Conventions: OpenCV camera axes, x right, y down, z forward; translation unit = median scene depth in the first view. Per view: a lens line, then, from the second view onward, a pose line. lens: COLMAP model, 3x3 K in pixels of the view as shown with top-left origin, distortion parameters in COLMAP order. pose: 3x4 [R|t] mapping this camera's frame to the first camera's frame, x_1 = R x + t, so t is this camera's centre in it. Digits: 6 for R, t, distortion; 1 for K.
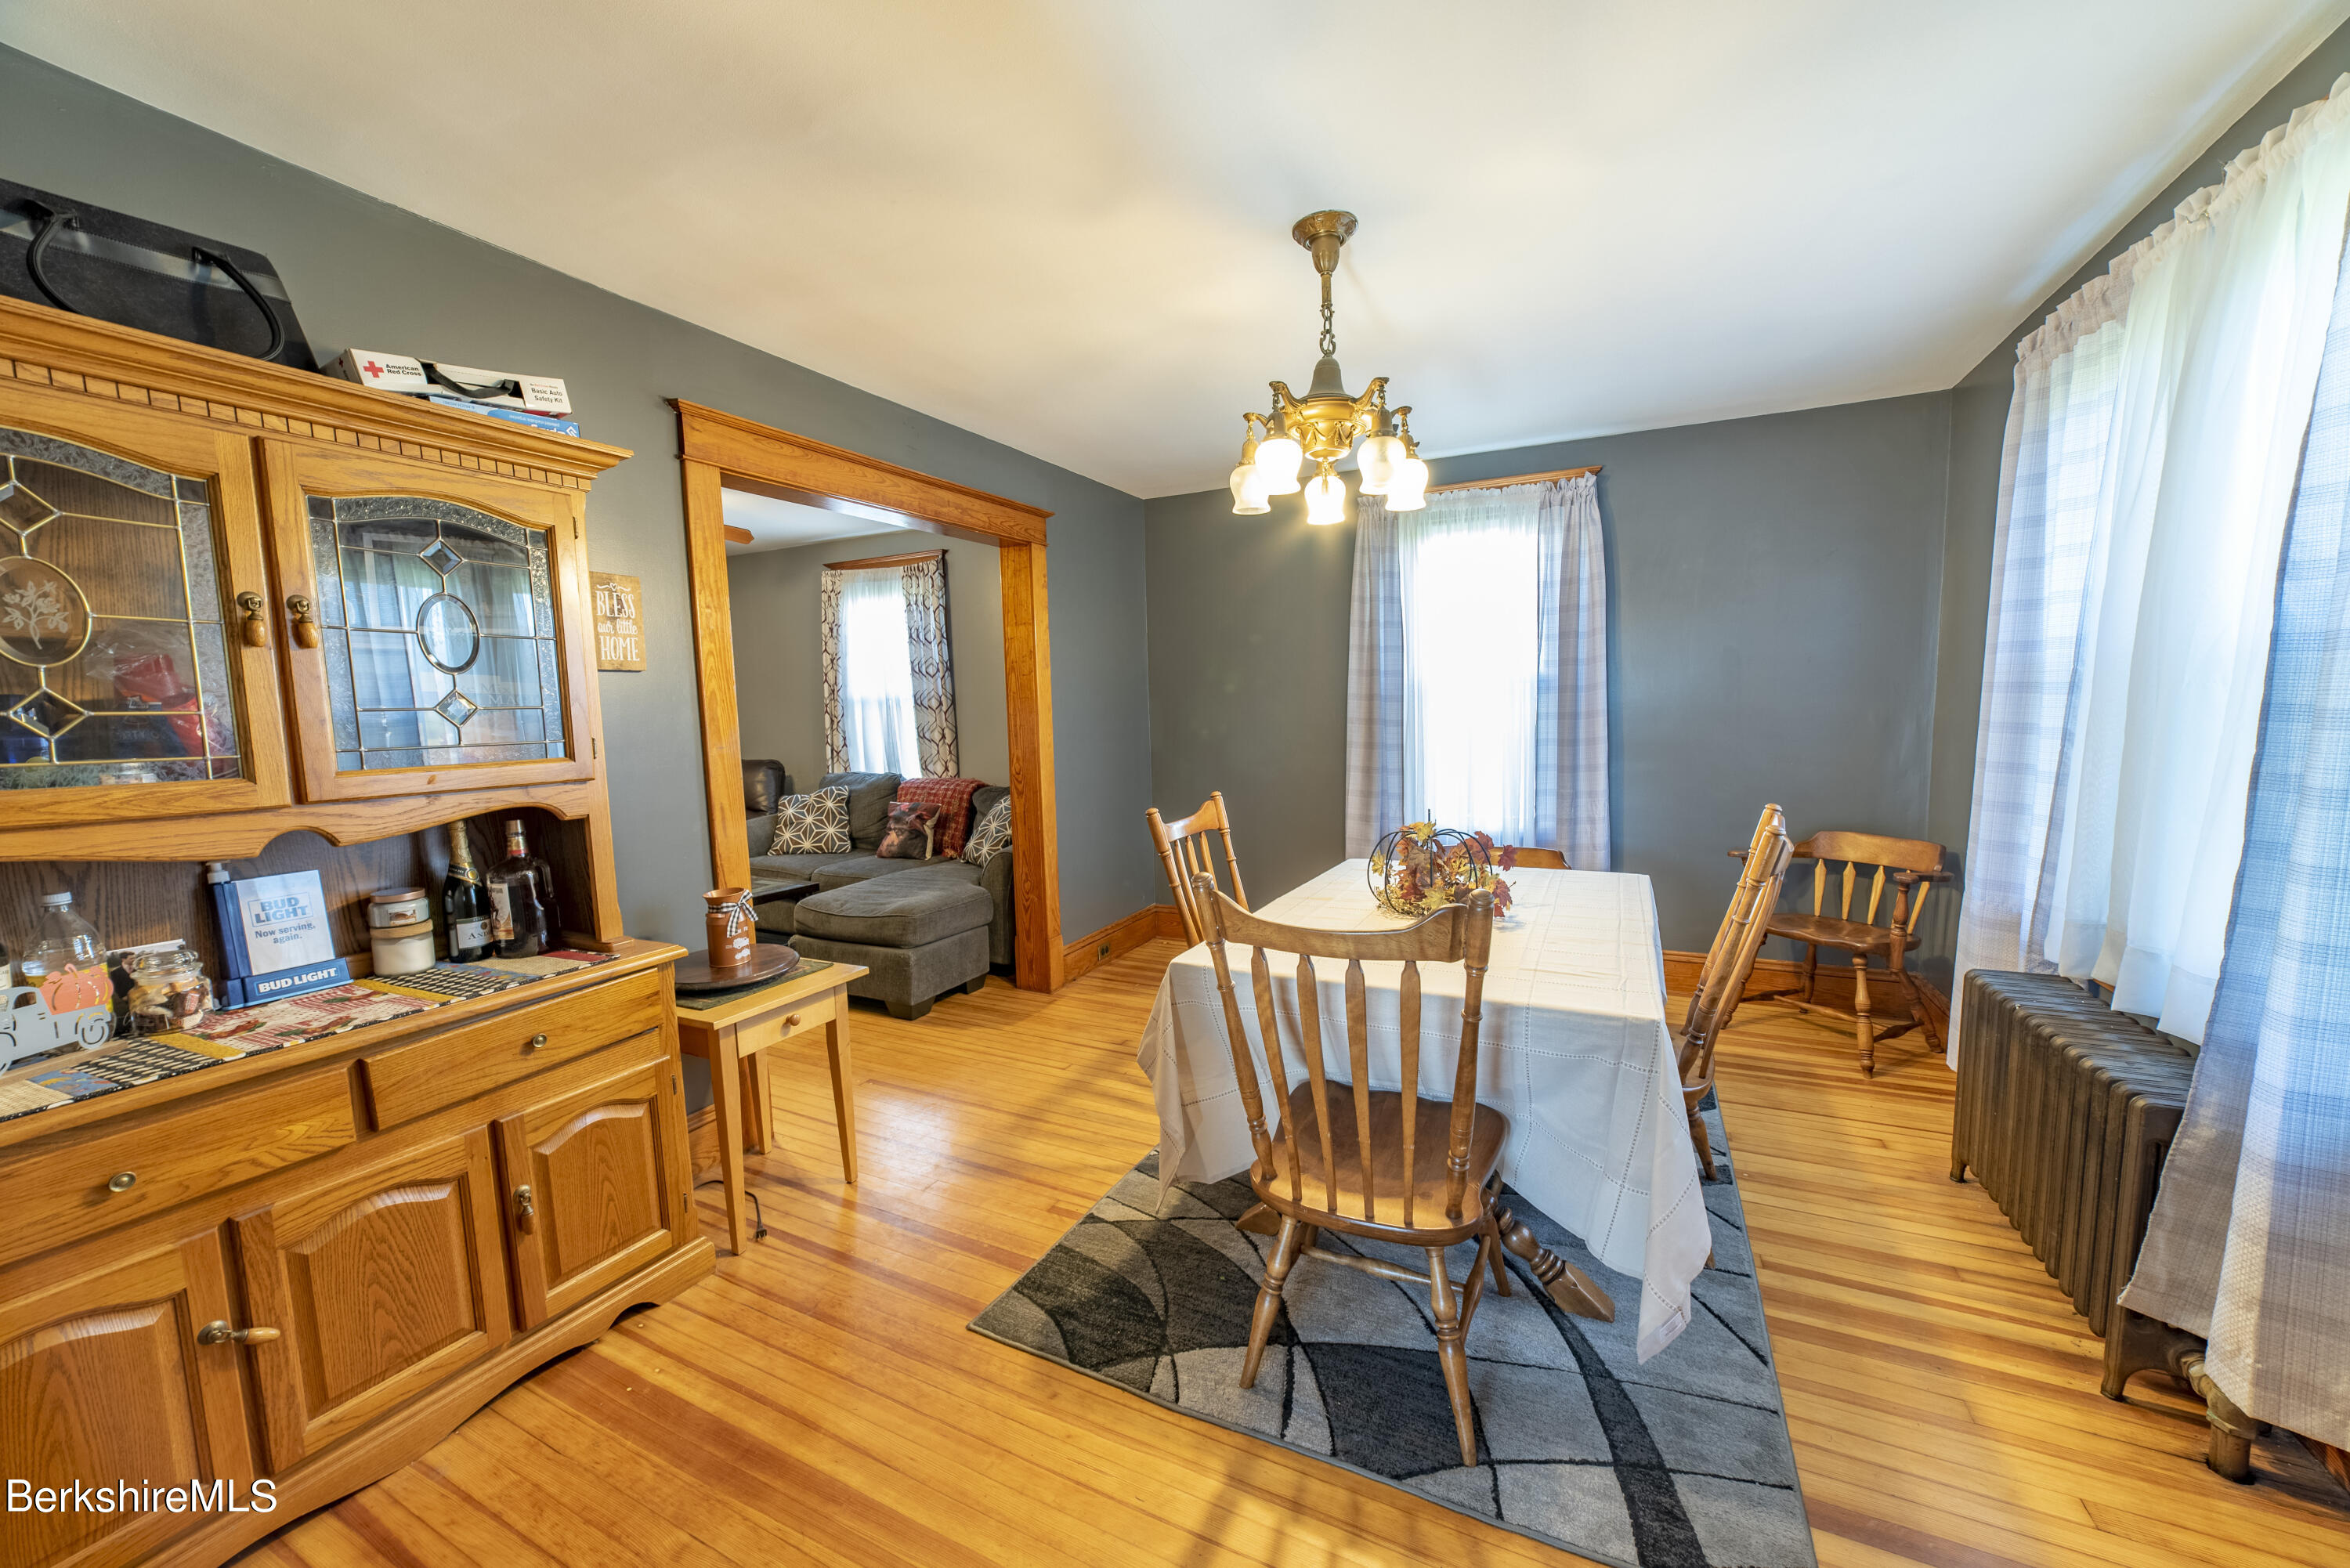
lens RADIAL K [[893.1, 0, 1171.4], [0, 893.1, 801.7], [0, 0, 1]] dist [-0.015447, 0.000868]
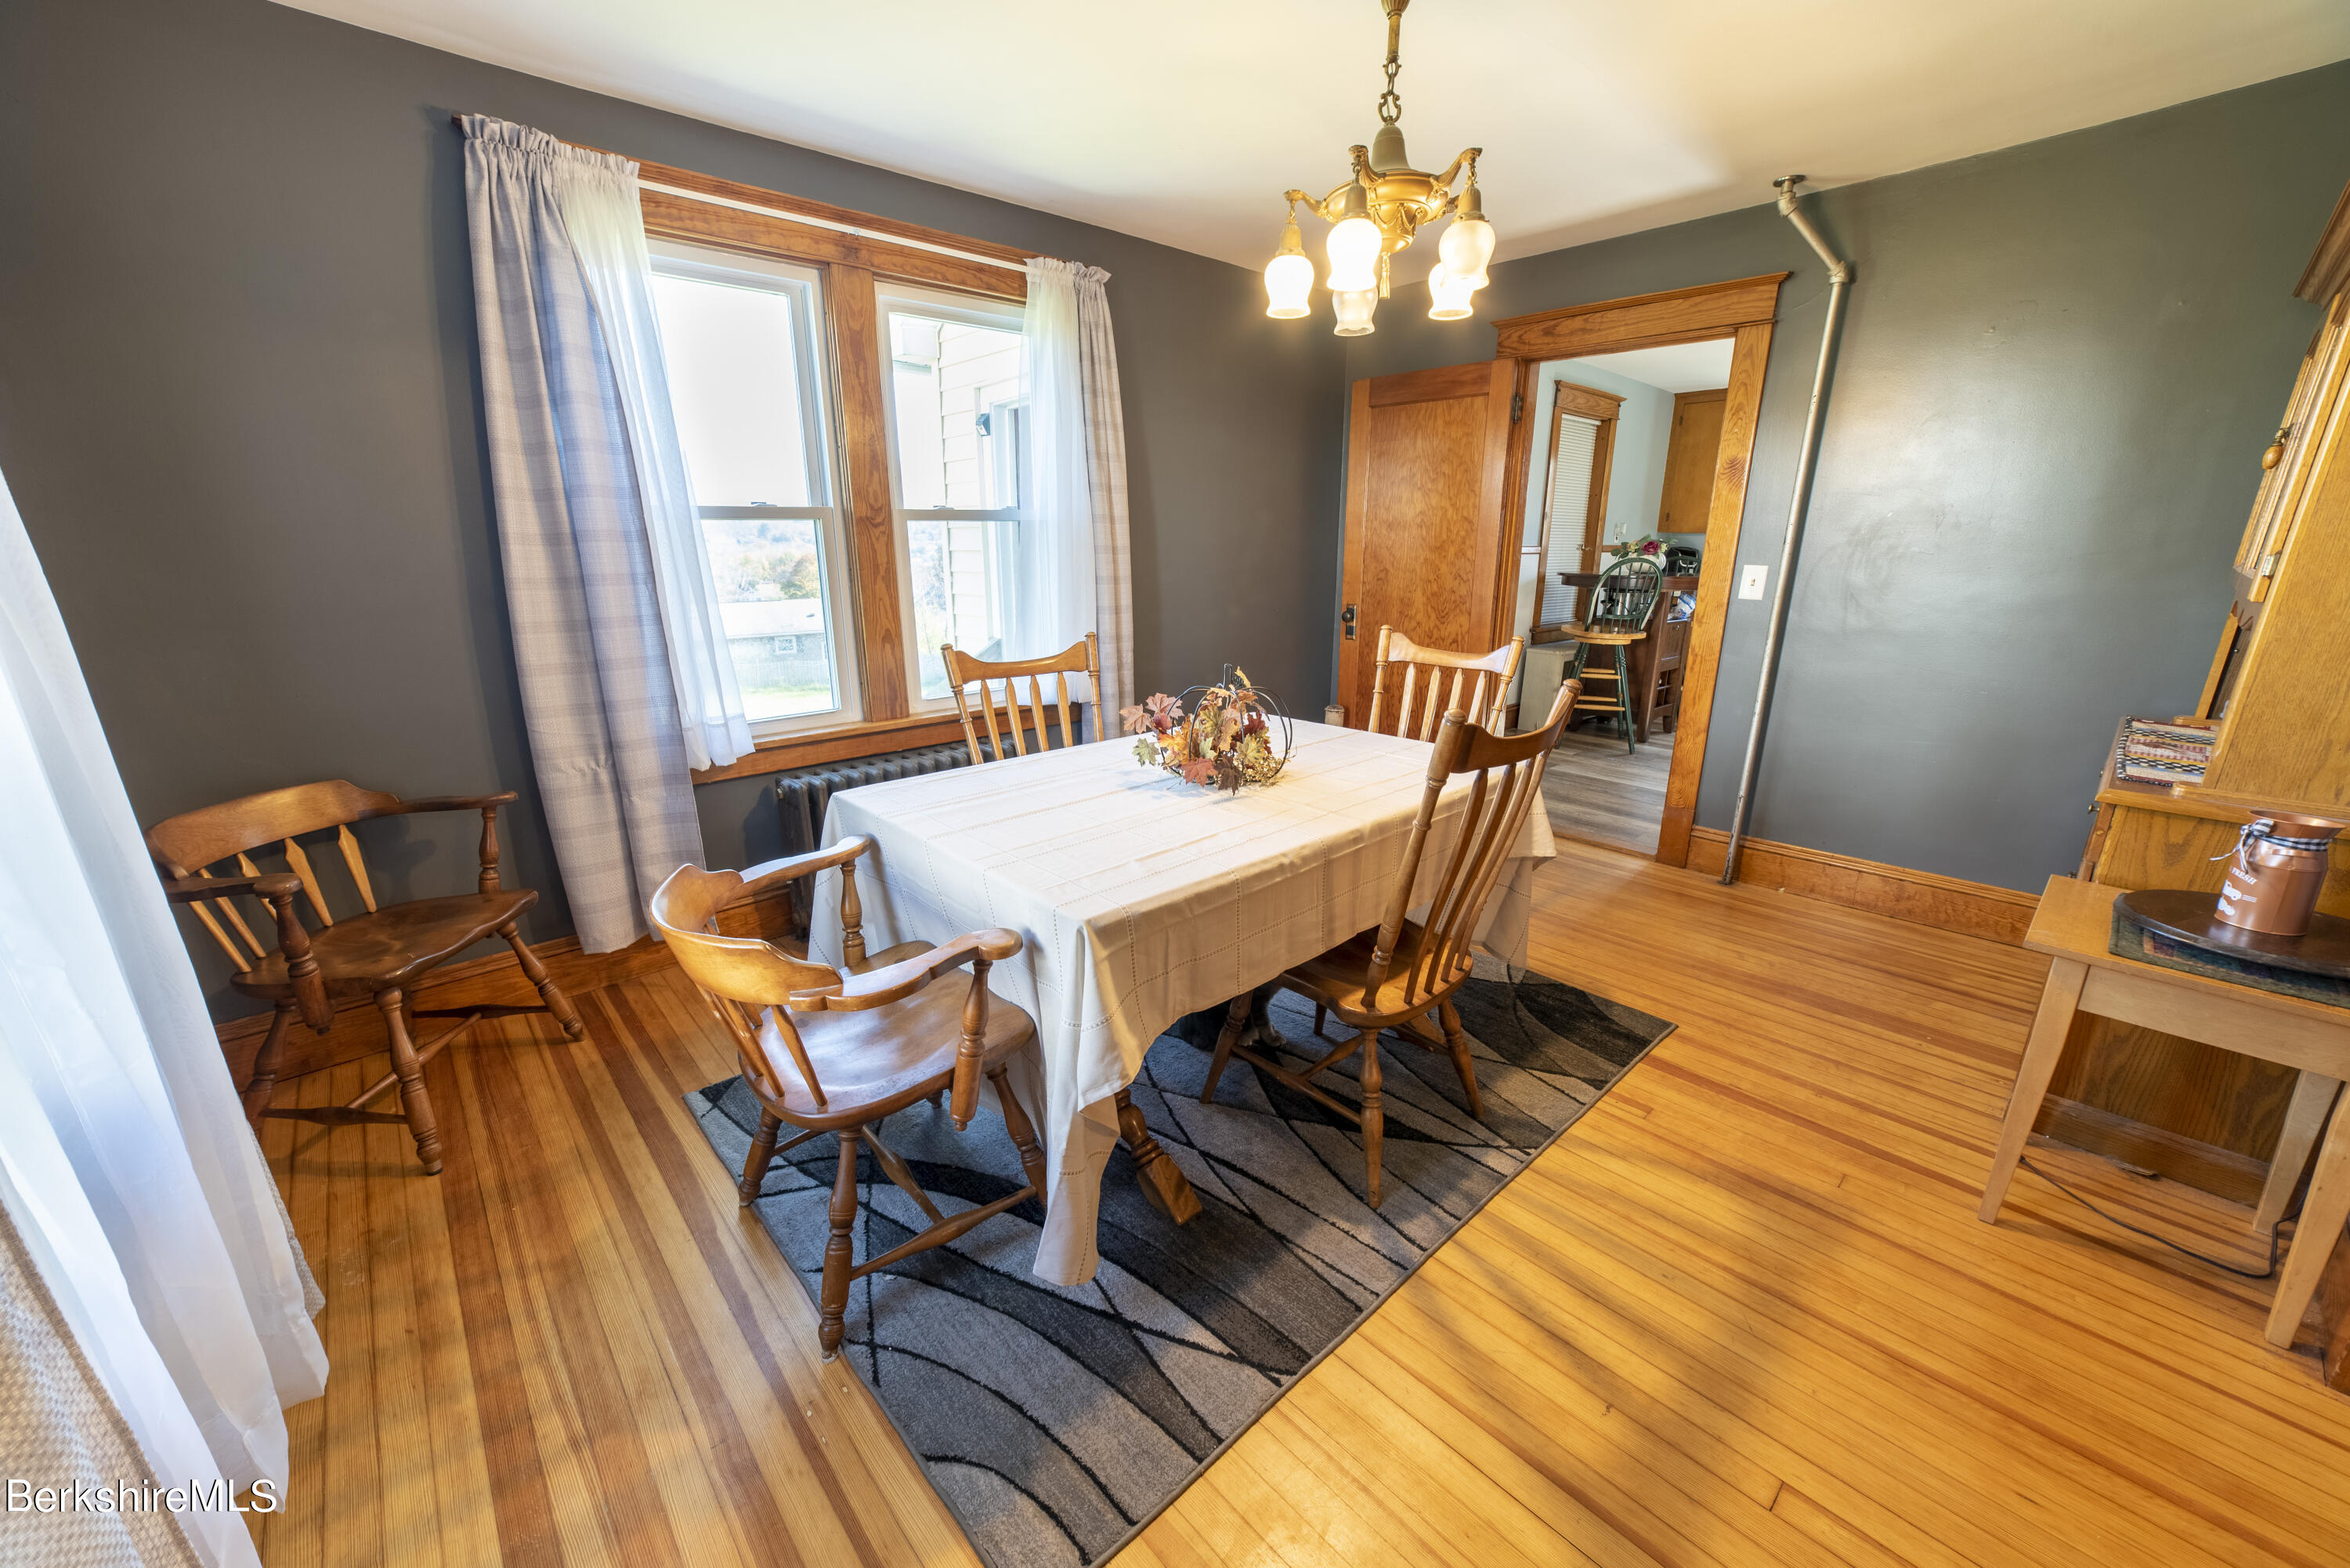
lens RADIAL K [[893.1, 0, 1171.4], [0, 893.1, 801.7], [0, 0, 1]] dist [-0.015447, 0.000868]
pose [[-0.933083, -0.071742, 0.352433, 0.016972], [0.064390, 0.930751, 0.359940, -0.136624], [-0.353850, 0.358547, -0.863849, 1.355612]]
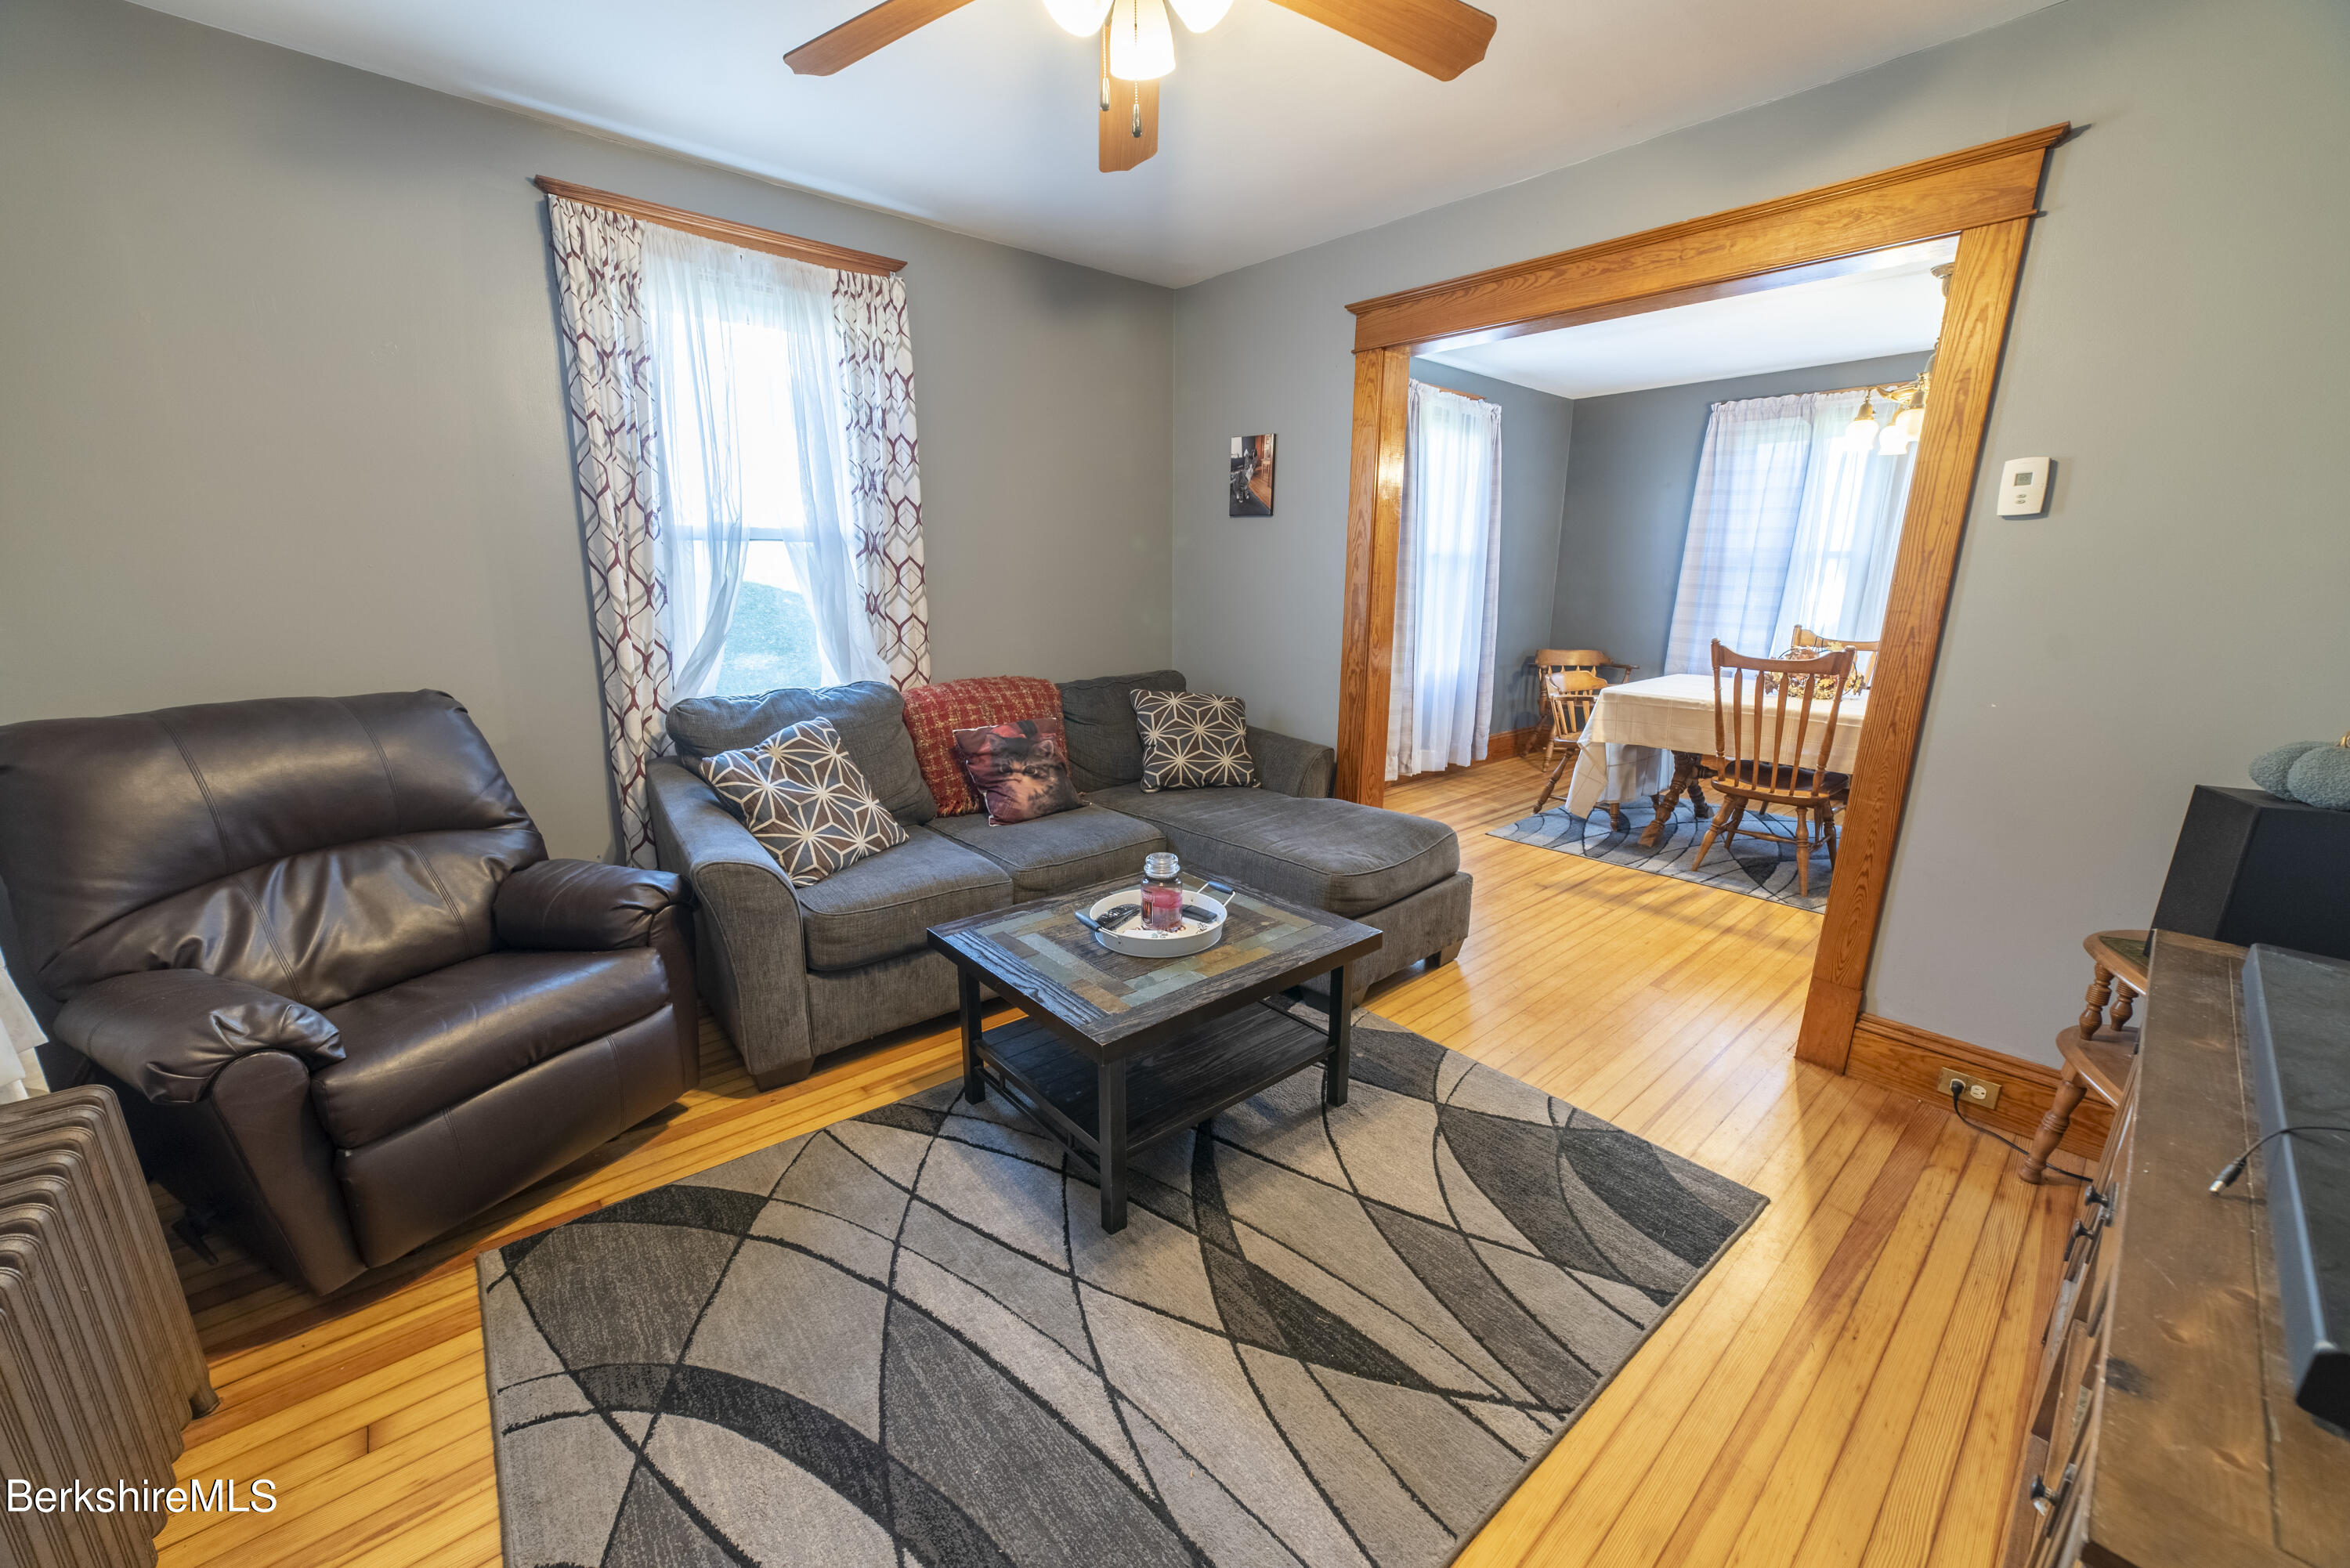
lens RADIAL K [[893.1, 0, 1171.4], [0, 893.1, 801.7], [0, 0, 1]] dist [-0.015447, 0.000868]
pose [[0.380268, -0.212161, 0.900213, -1.313439], [0.086745, 0.977225, 0.193668, -0.086244], [-0.920800, 0.004444, 0.390011, 1.097242]]
